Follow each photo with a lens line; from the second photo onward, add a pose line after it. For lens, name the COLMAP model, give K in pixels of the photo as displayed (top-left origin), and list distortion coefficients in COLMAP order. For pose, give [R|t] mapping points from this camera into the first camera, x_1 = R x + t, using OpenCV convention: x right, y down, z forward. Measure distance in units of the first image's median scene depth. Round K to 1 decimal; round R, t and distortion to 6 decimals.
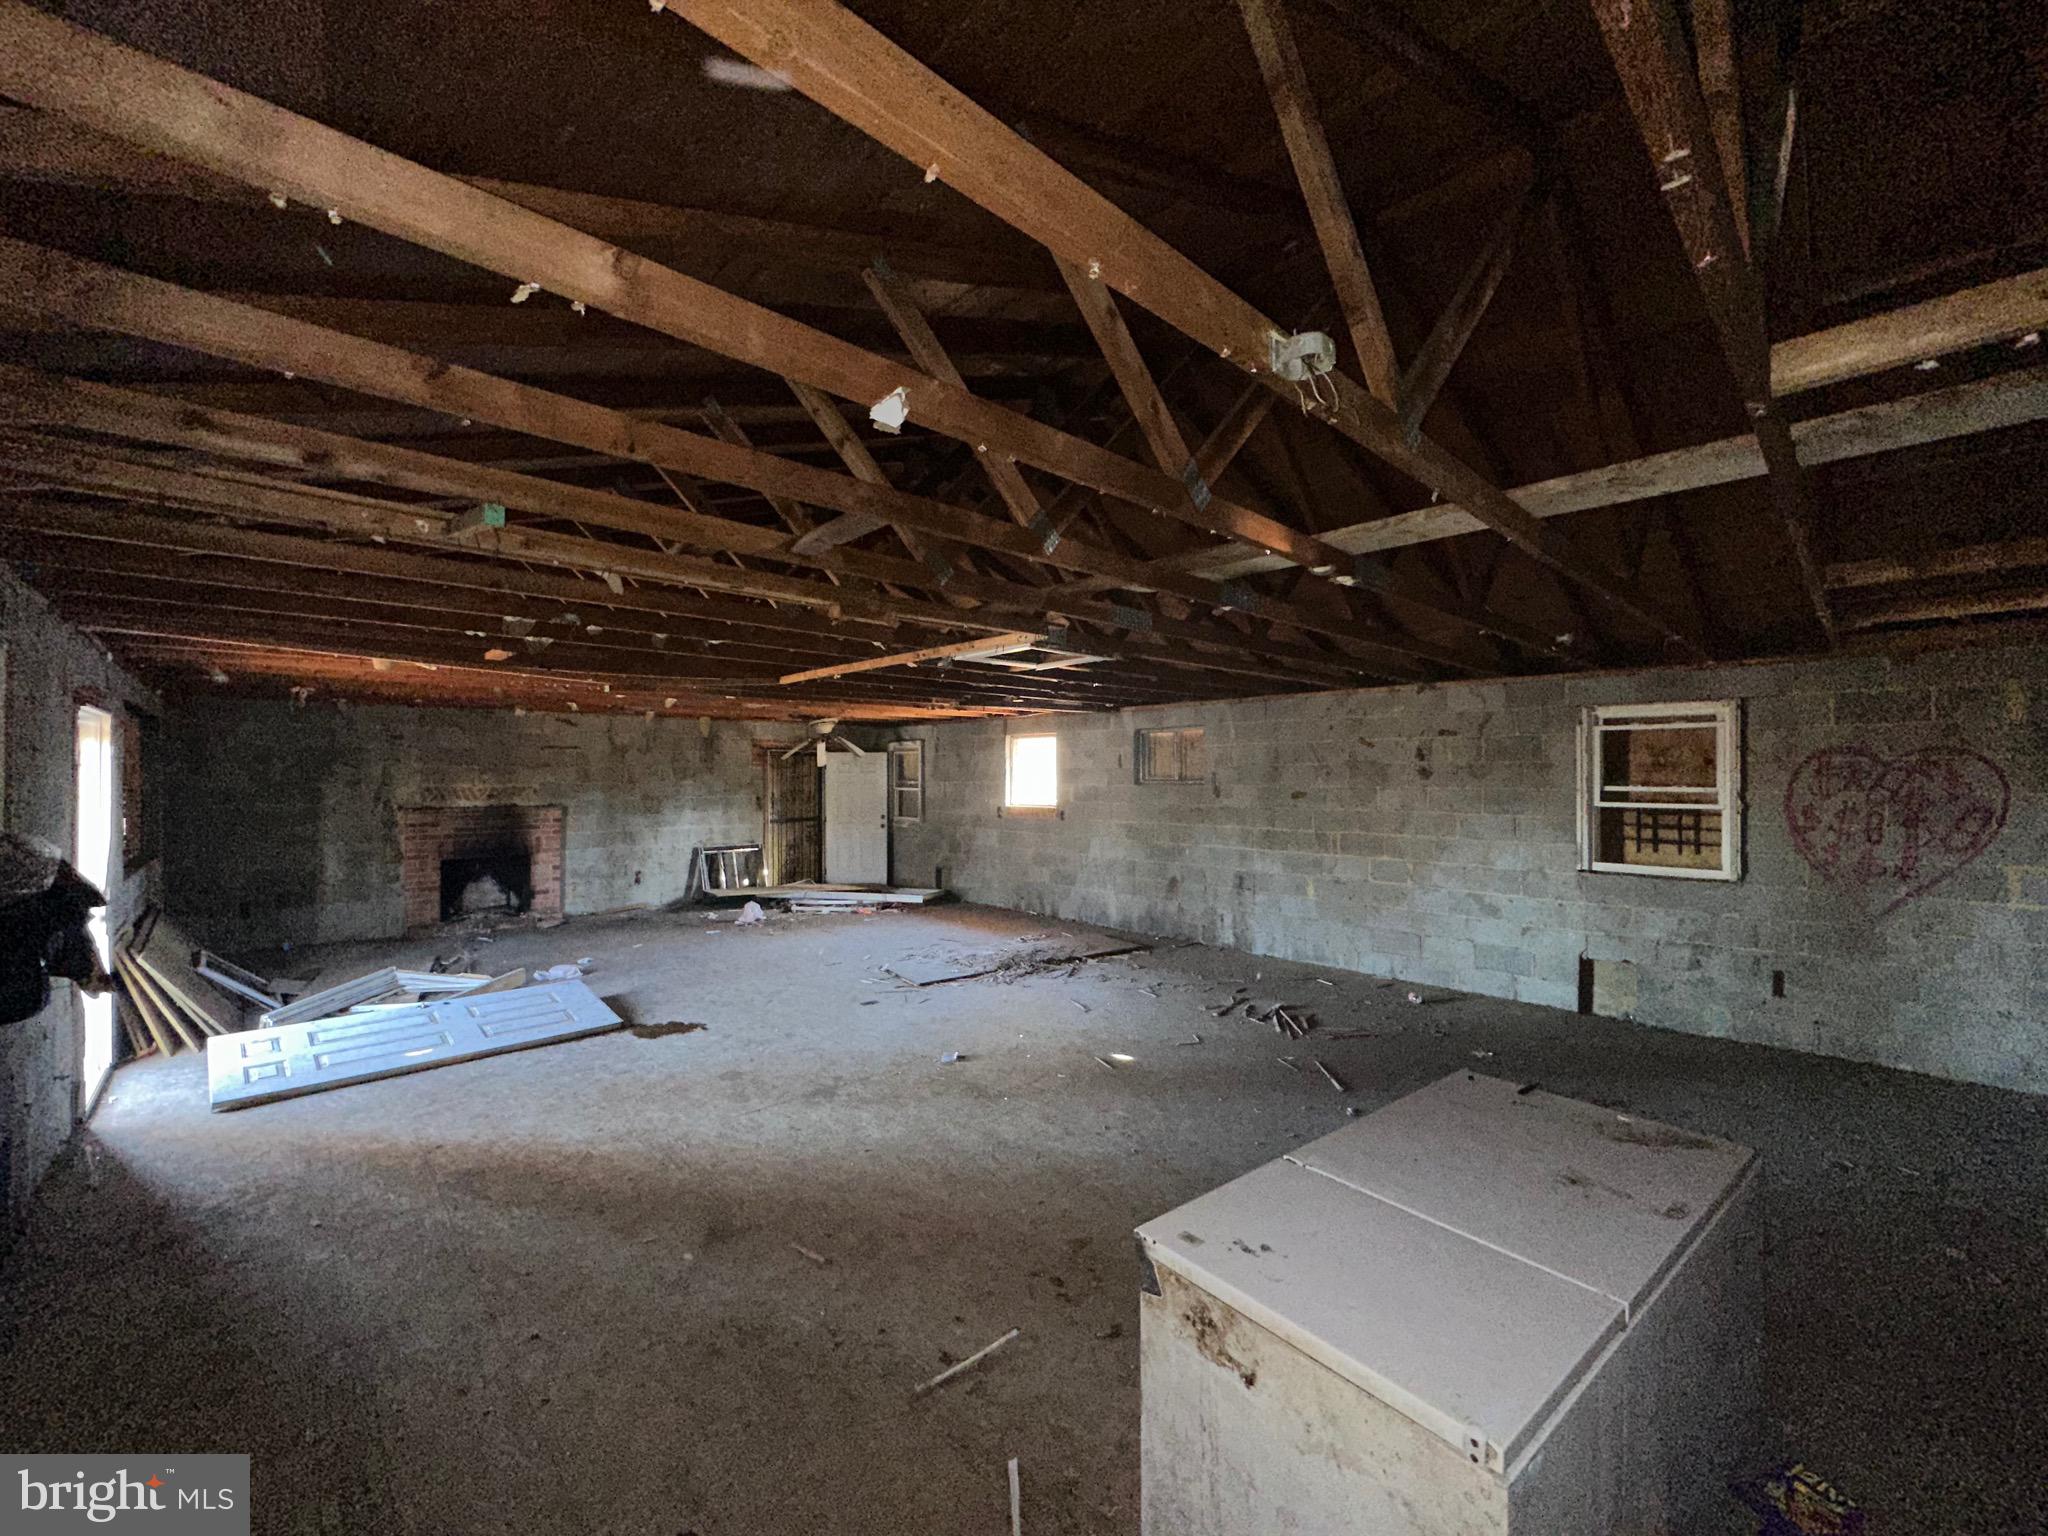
lens RADIAL K [[815.2, 0, 1023.9], [0, 815.2, 766.3], [0, 0, 1]] dist [-0.004164, 0.001285]
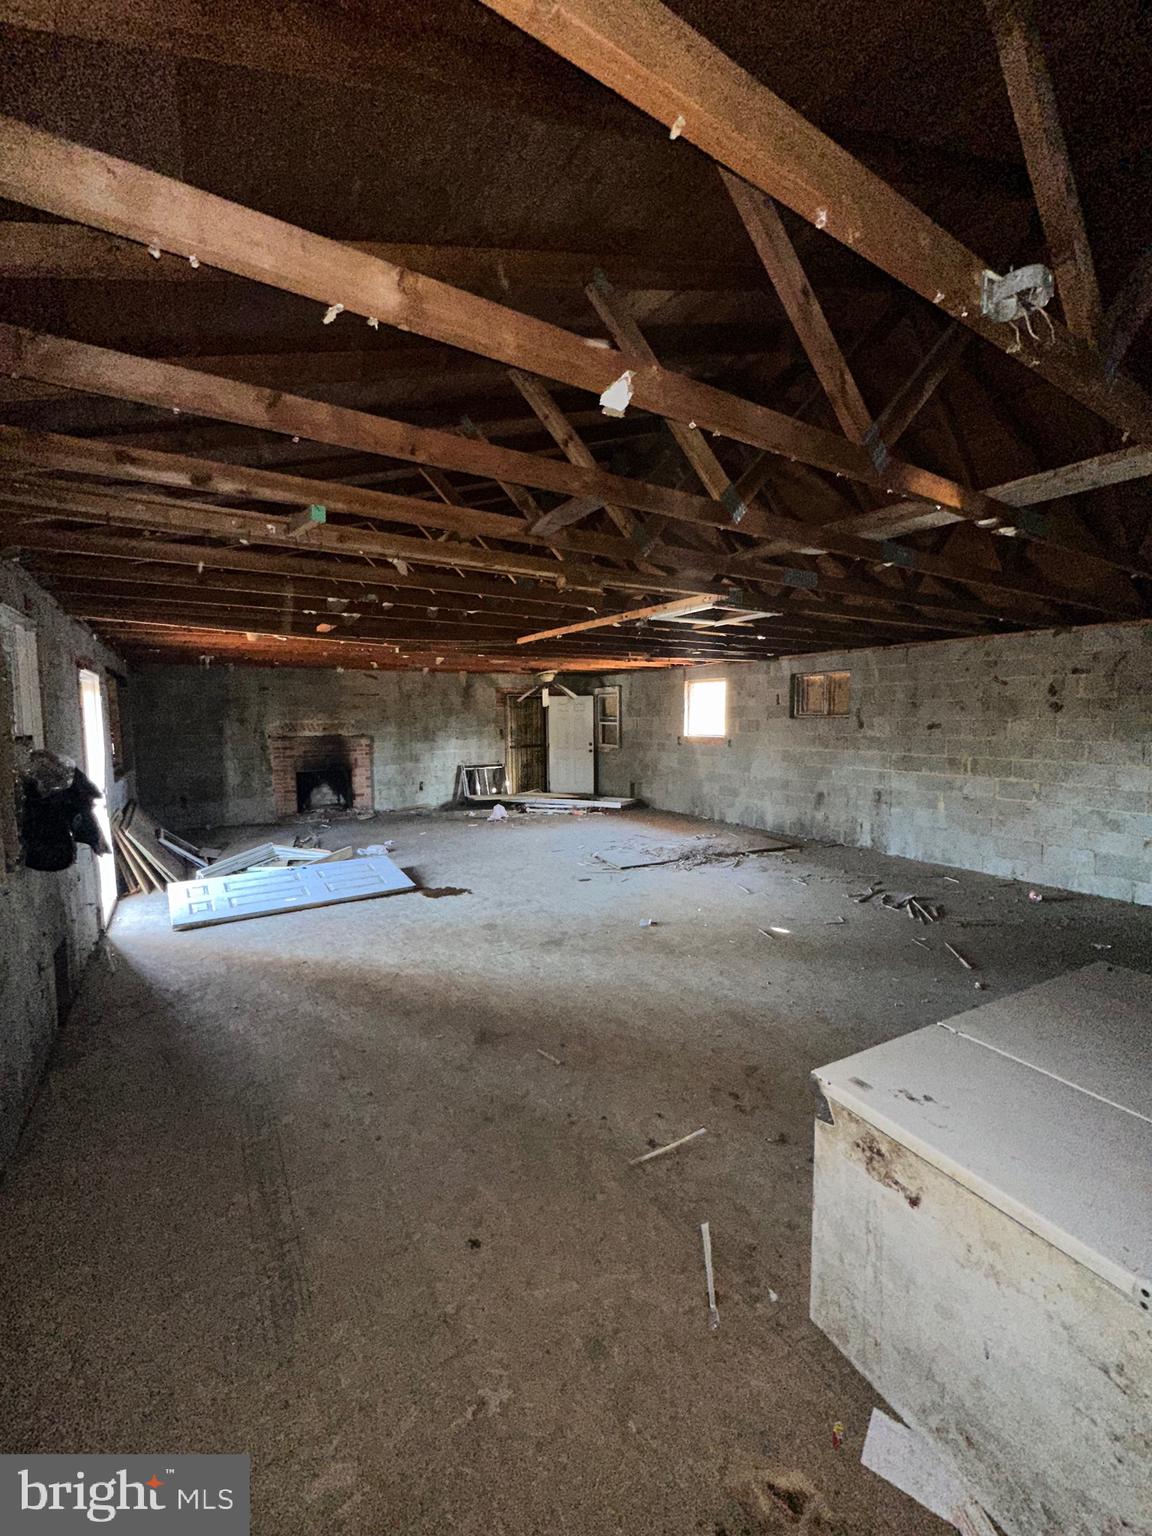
lens RADIAL K [[611.4, 0, 576.4], [0, 611.4, 765.2], [0, 0, 1]] dist [-0.004164, 0.001285]
pose [[0.982205, 0.009086, -0.187590, -0.014418], [0.008769, 0.995521, 0.094133, 0.003857], [0.187605, -0.094103, 0.977726, 0.020214]]
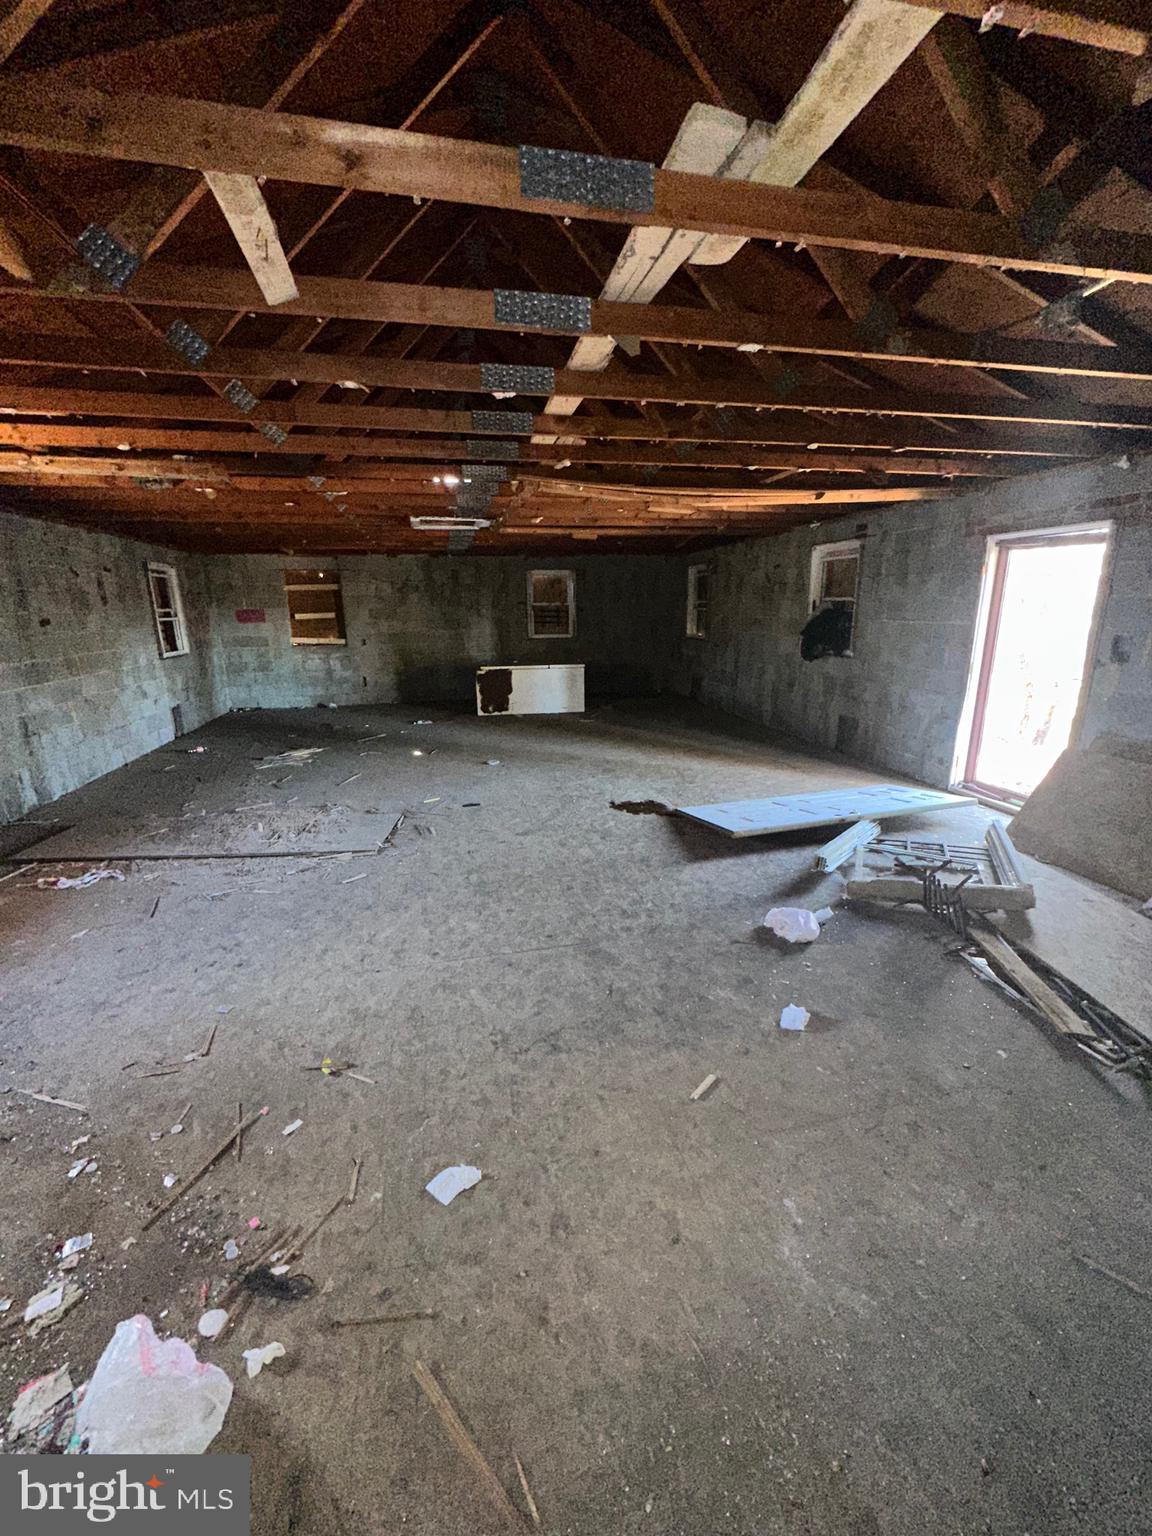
lens RADIAL K [[611.4, 0, 576.4], [0, 611.4, 765.2], [0, 0, 1]] dist [-0.004164, 0.001285]
pose [[-0.862207, -0.115444, 0.493226, -0.750191], [0.011953, 0.968777, 0.247645, 0.035923], [-0.506415, 0.219417, -0.833906, 1.686112]]
